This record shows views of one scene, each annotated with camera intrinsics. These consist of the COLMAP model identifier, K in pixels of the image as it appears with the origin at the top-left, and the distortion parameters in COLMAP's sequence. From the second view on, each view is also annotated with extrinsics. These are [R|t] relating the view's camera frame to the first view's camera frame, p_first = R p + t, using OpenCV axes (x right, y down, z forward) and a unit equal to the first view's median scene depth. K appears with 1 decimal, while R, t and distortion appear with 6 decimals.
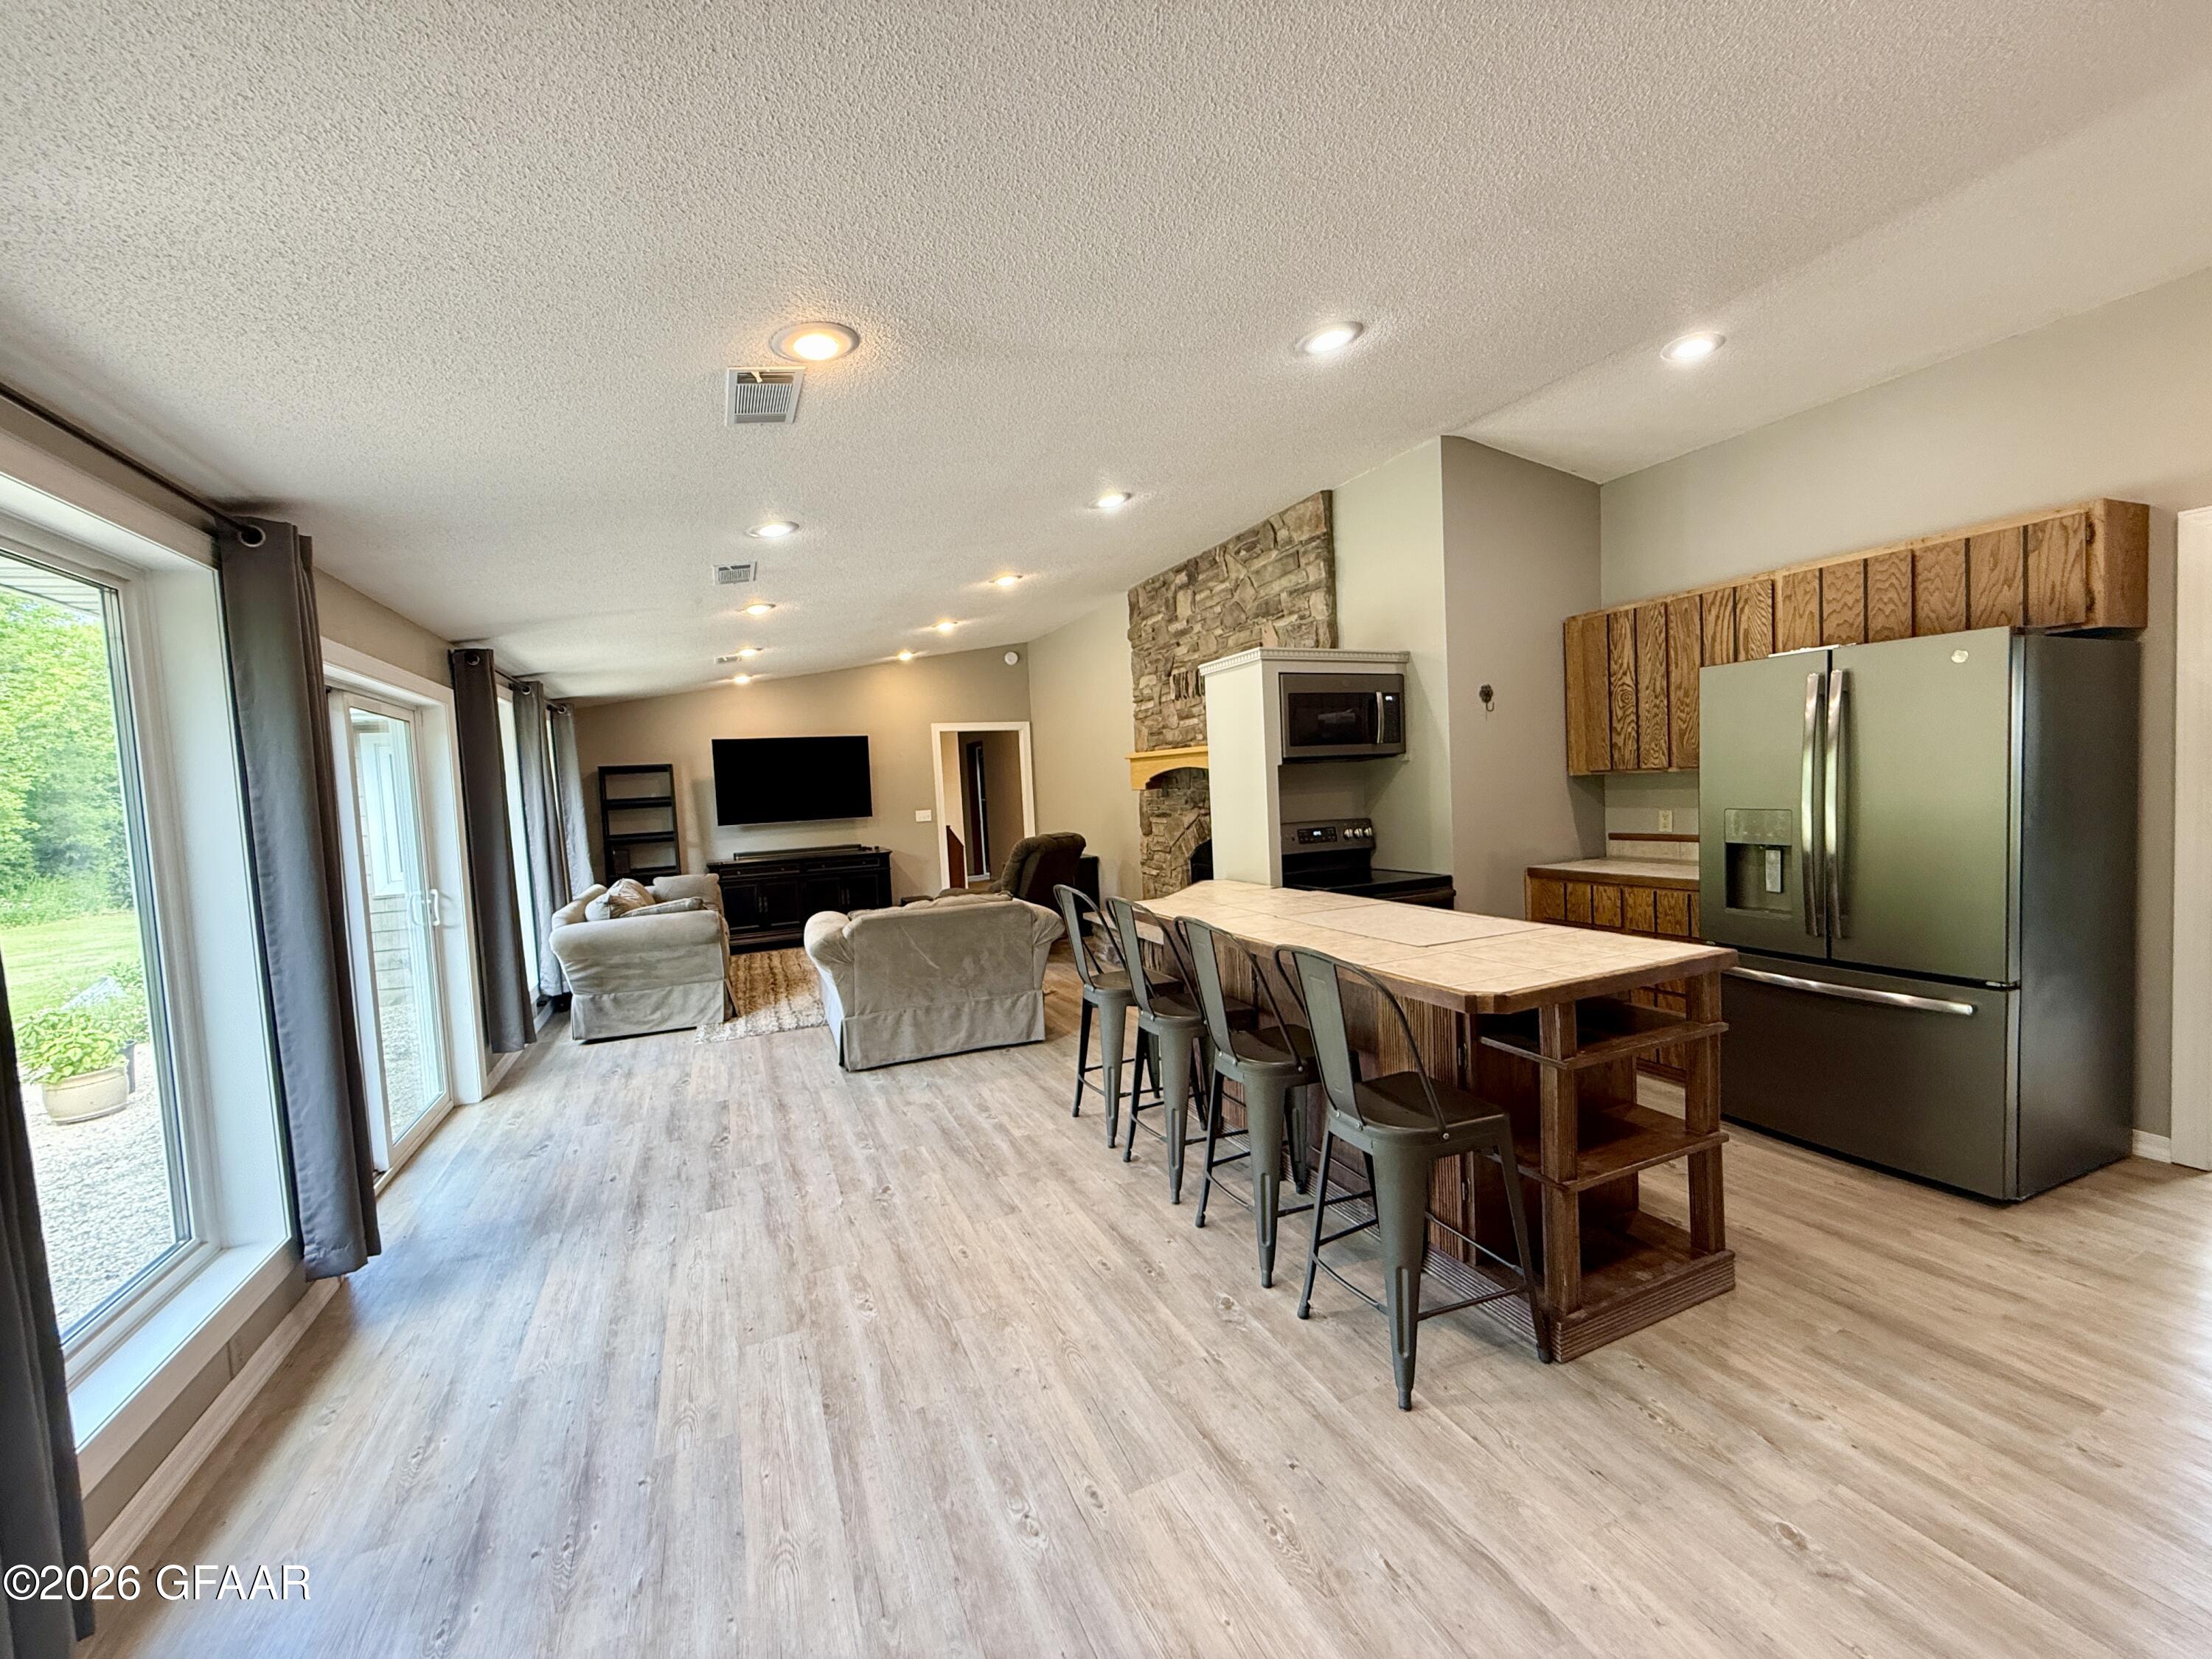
lens RADIAL K [[881.5, 0, 1099.8], [0, 881.5, 829.3], [0, 0, 1]] dist [-0.000204, 0.000355]
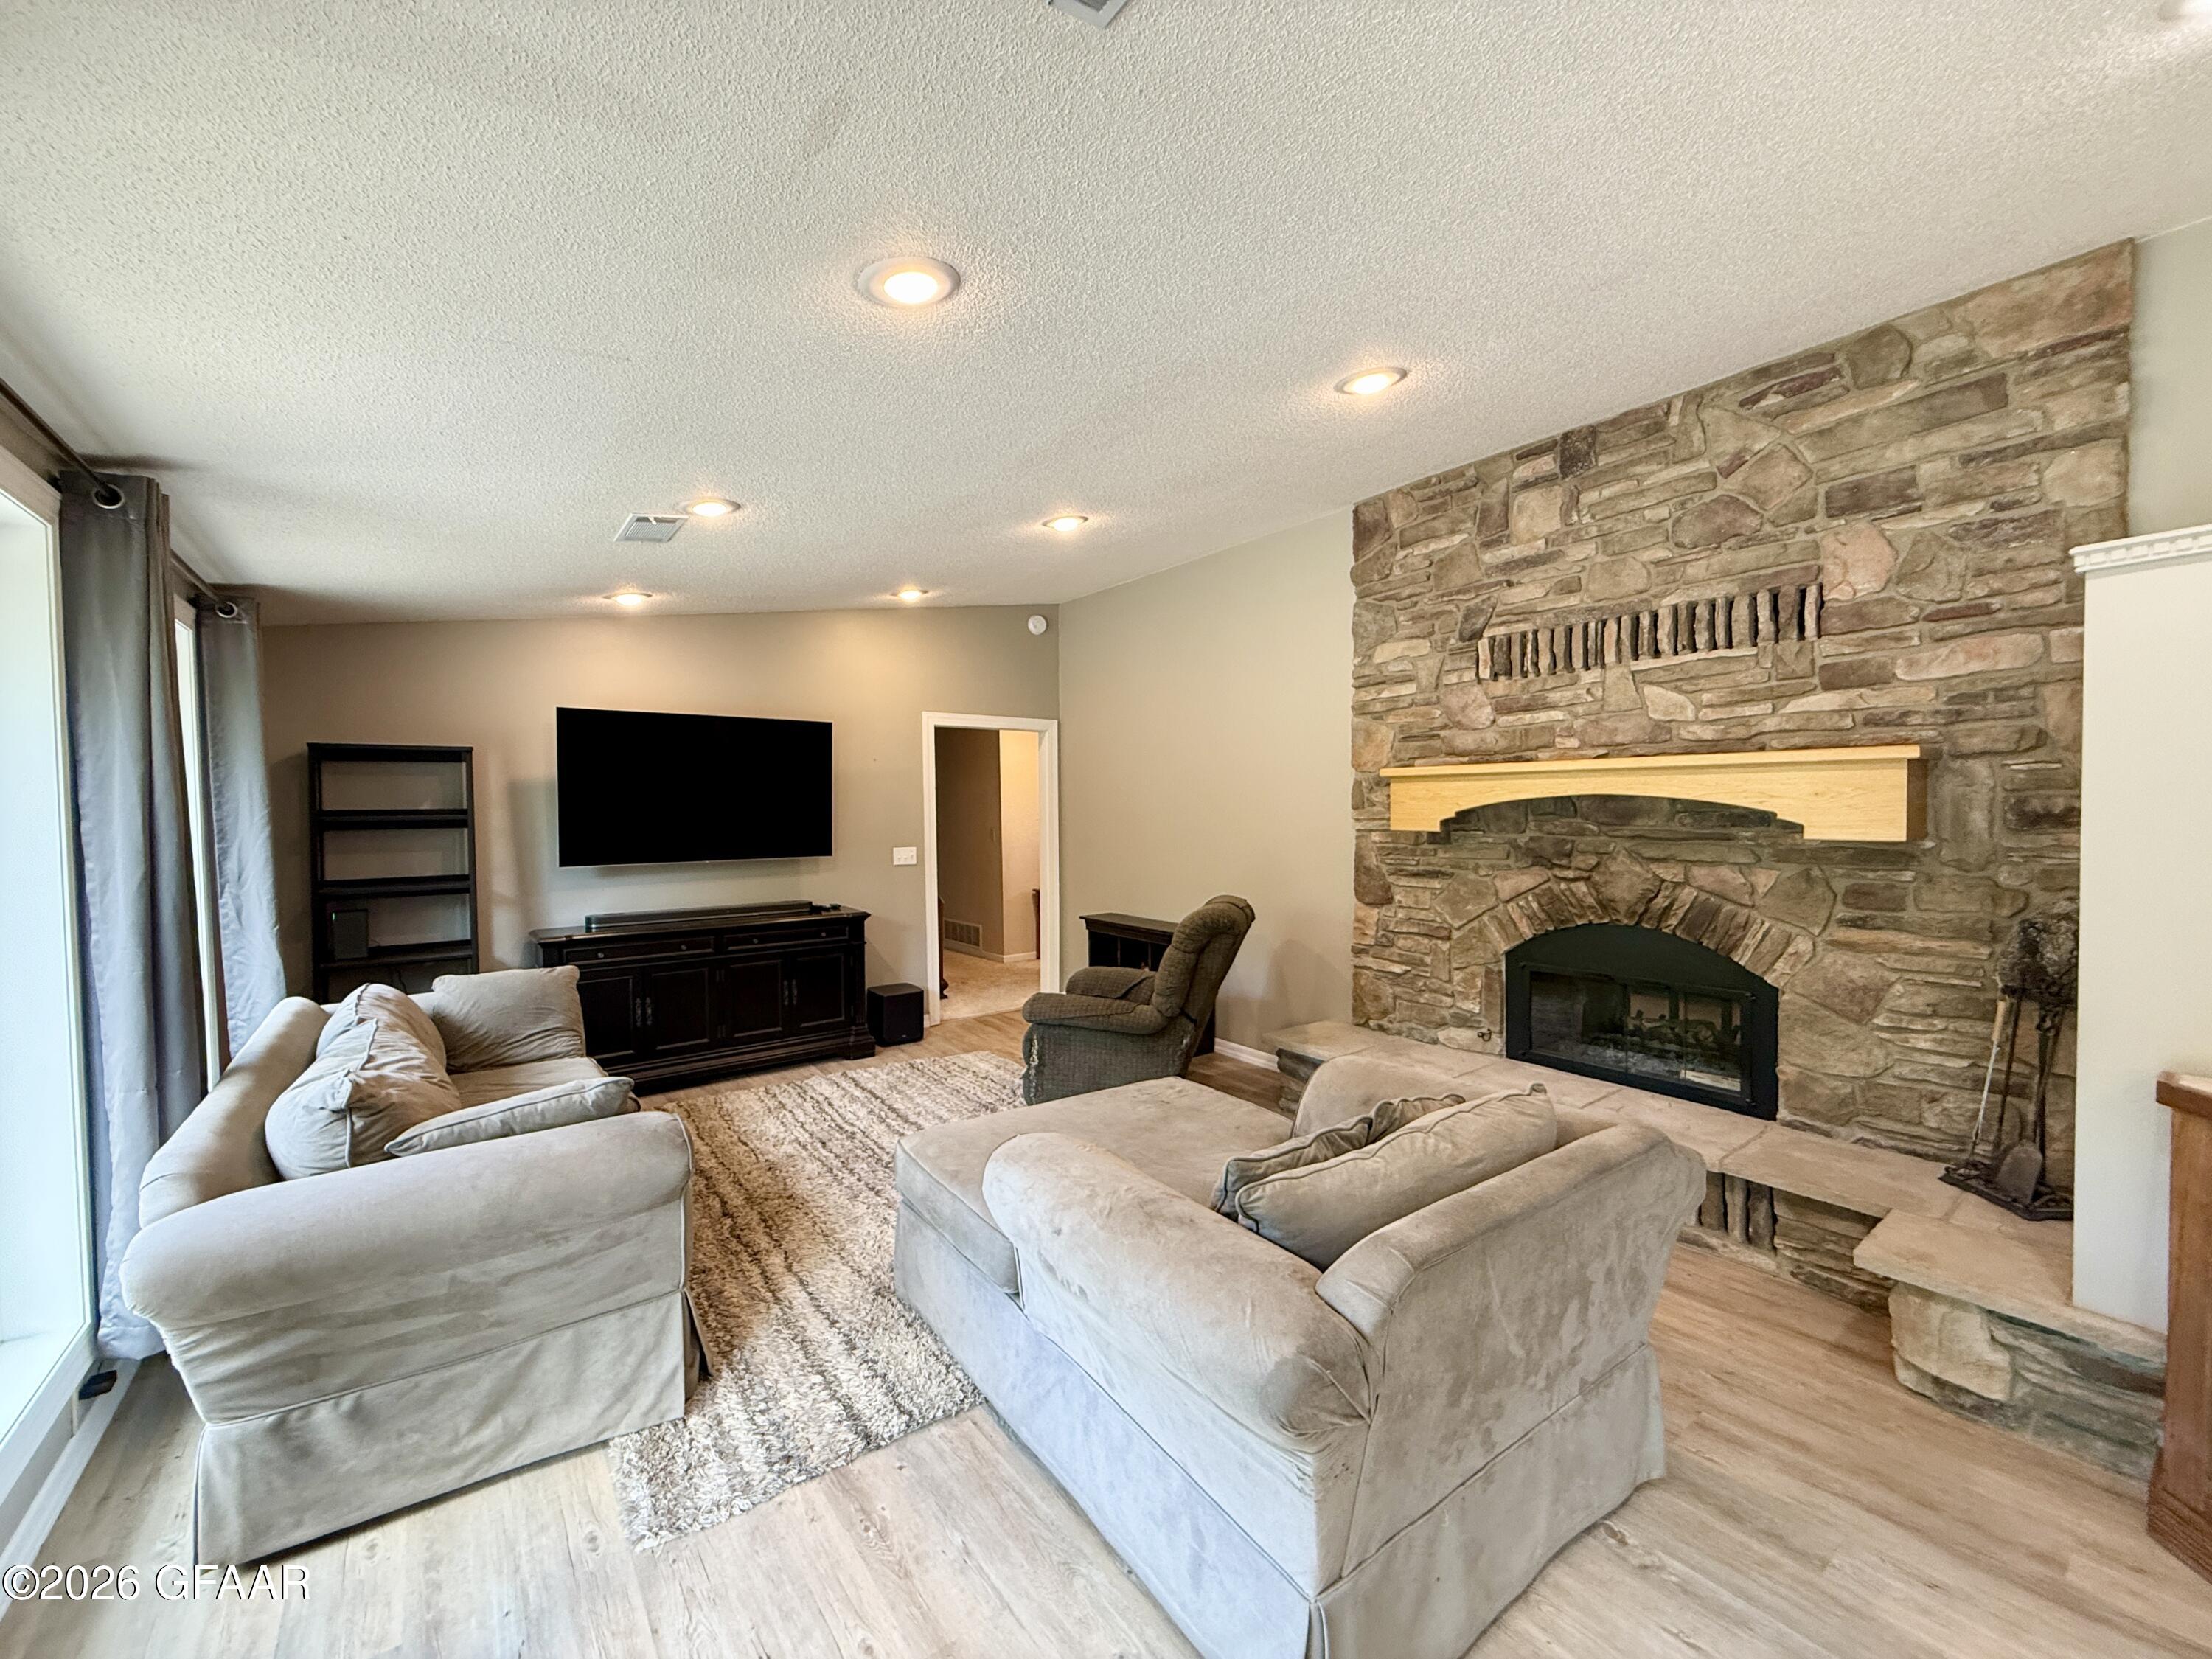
lens RADIAL K [[881.5, 0, 1099.5], [0, 881.5, 828.8], [0, 0, 1]] dist [-0.000204, 0.000355]
pose [[0.971994, 0.036259, 0.232193, -0.397024], [-0.027127, 0.998732, -0.042404, -0.021747], [-0.233436, 0.034917, 0.971745, 0.660925]]
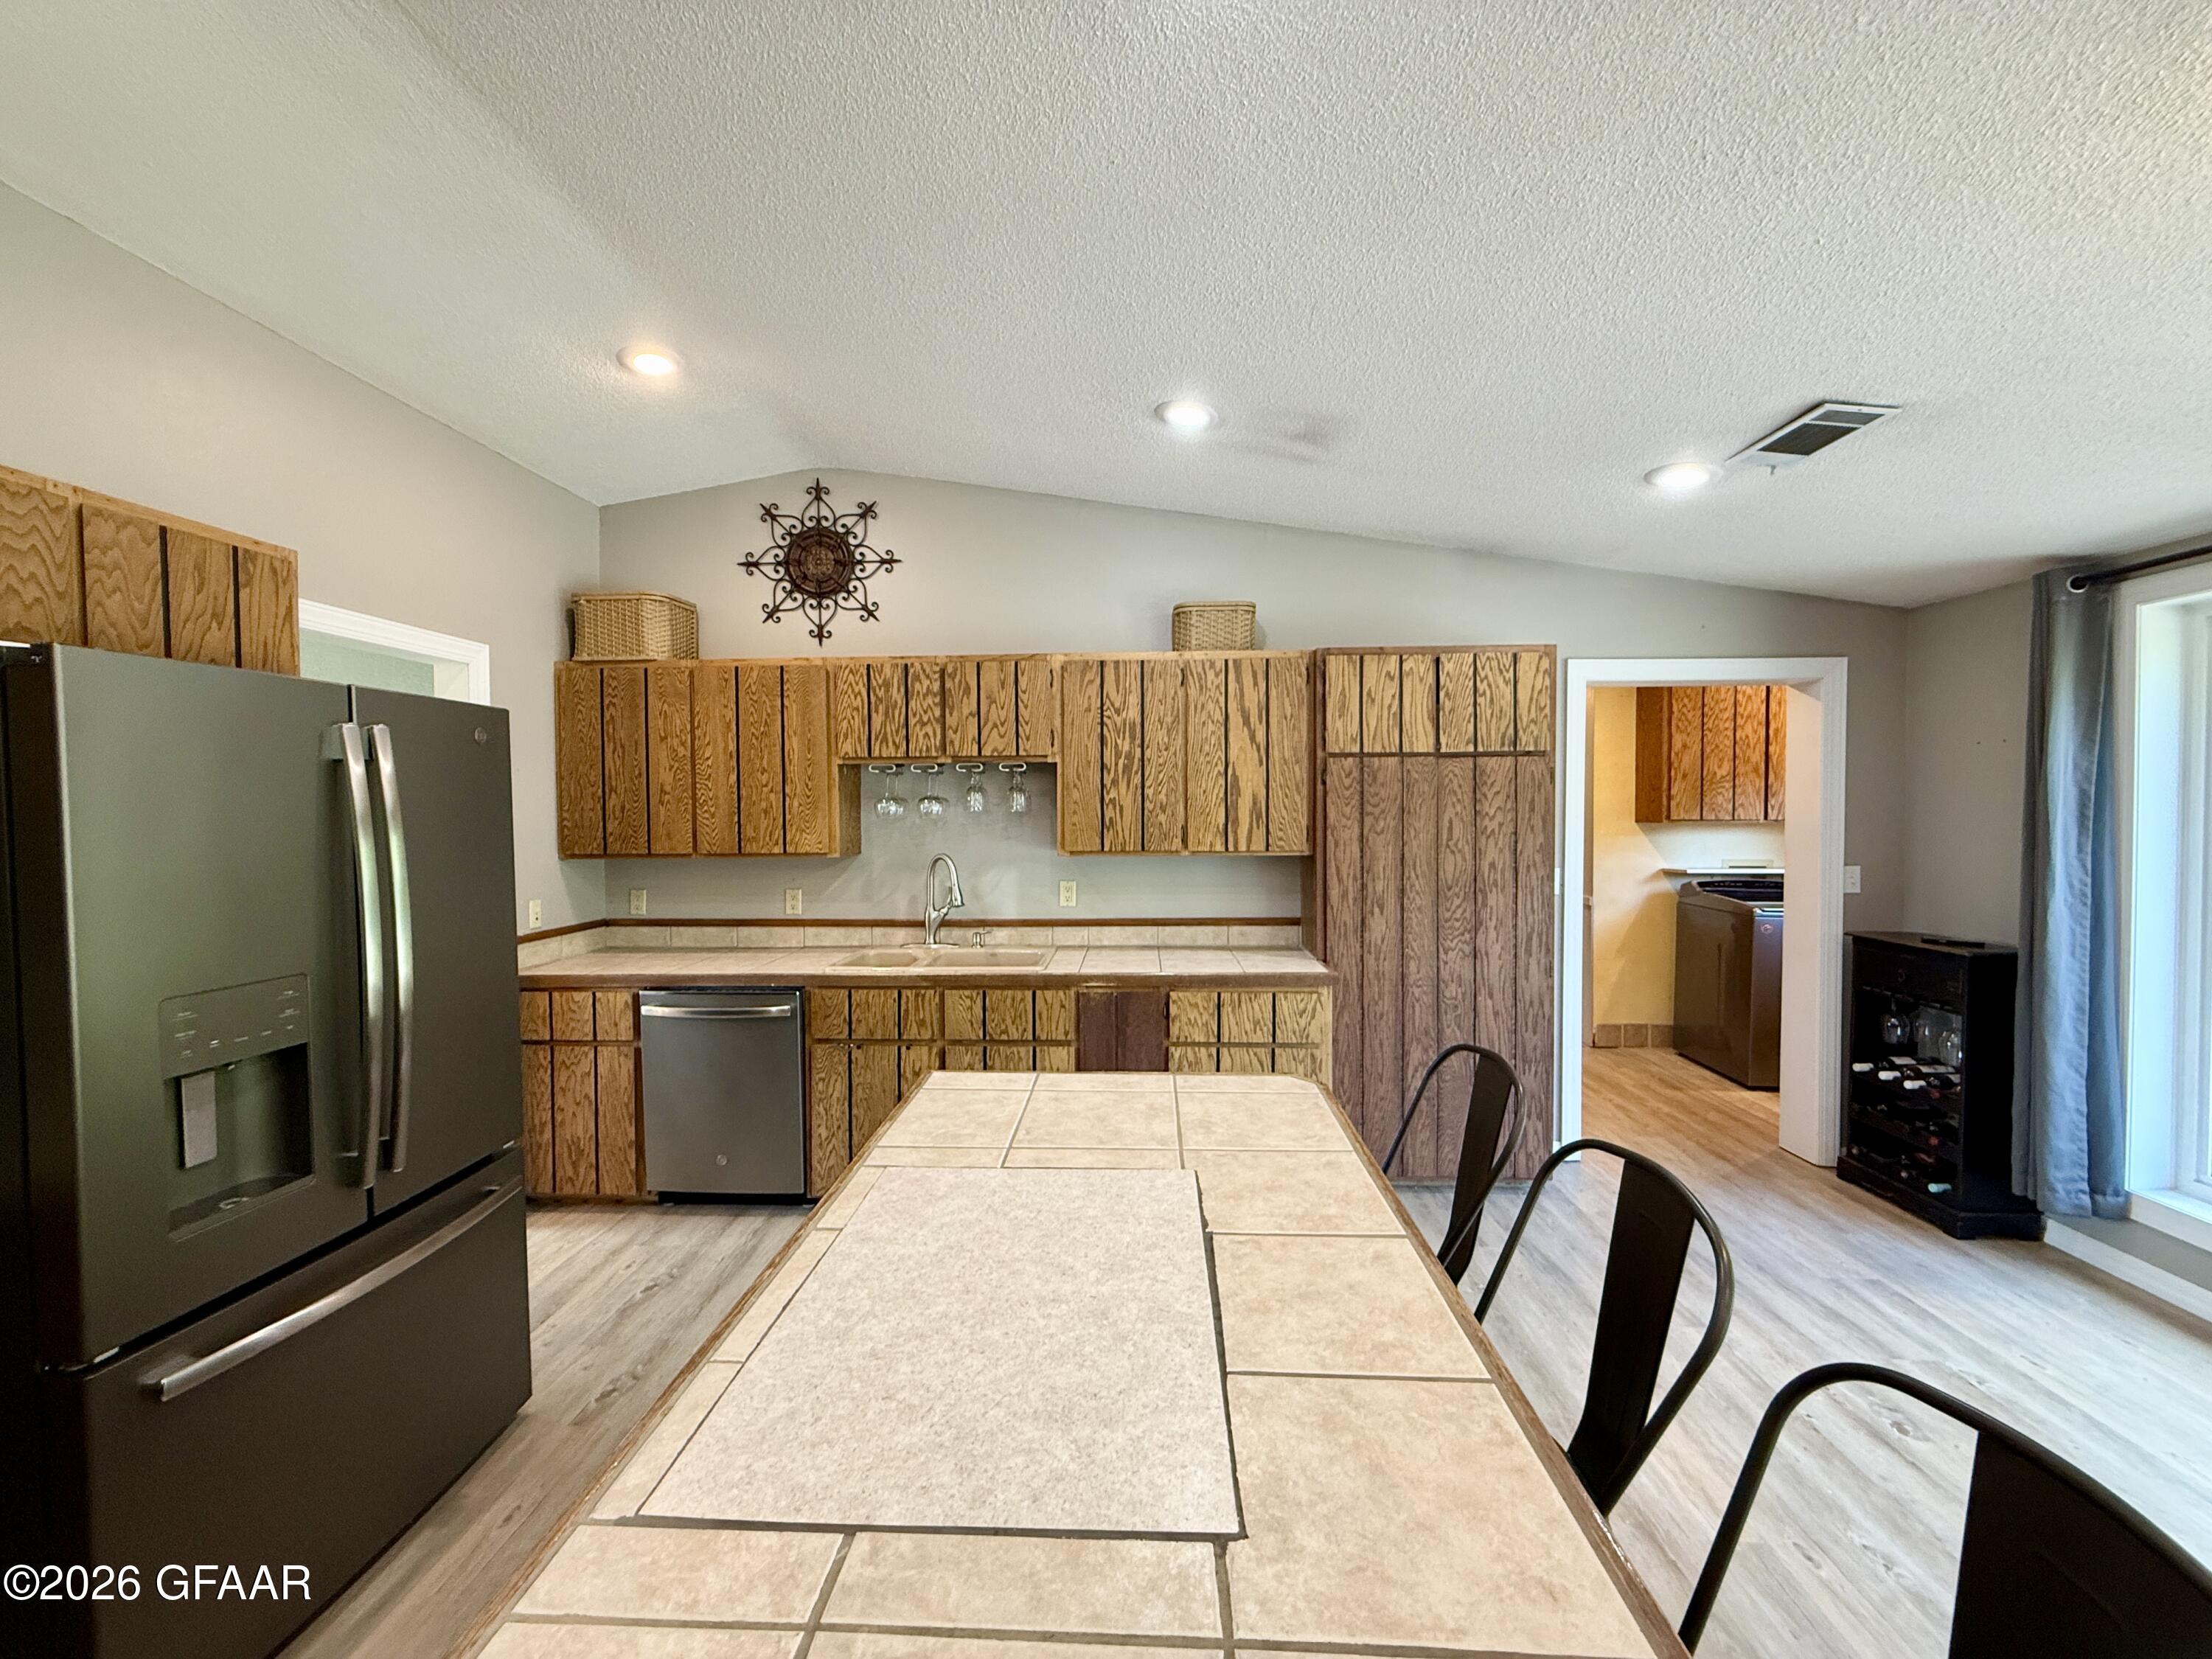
lens RADIAL K [[881.5, 0, 1101.4], [0, 881.5, 826.1], [0, 0, 1]] dist [-0.000204, 0.000355]
pose [[-0.892366, 0.048583, 0.448689, 0.078351], [0.078301, 0.995778, 0.047906, -0.060042], [-0.444468, 0.077882, -0.892403, 0.783673]]
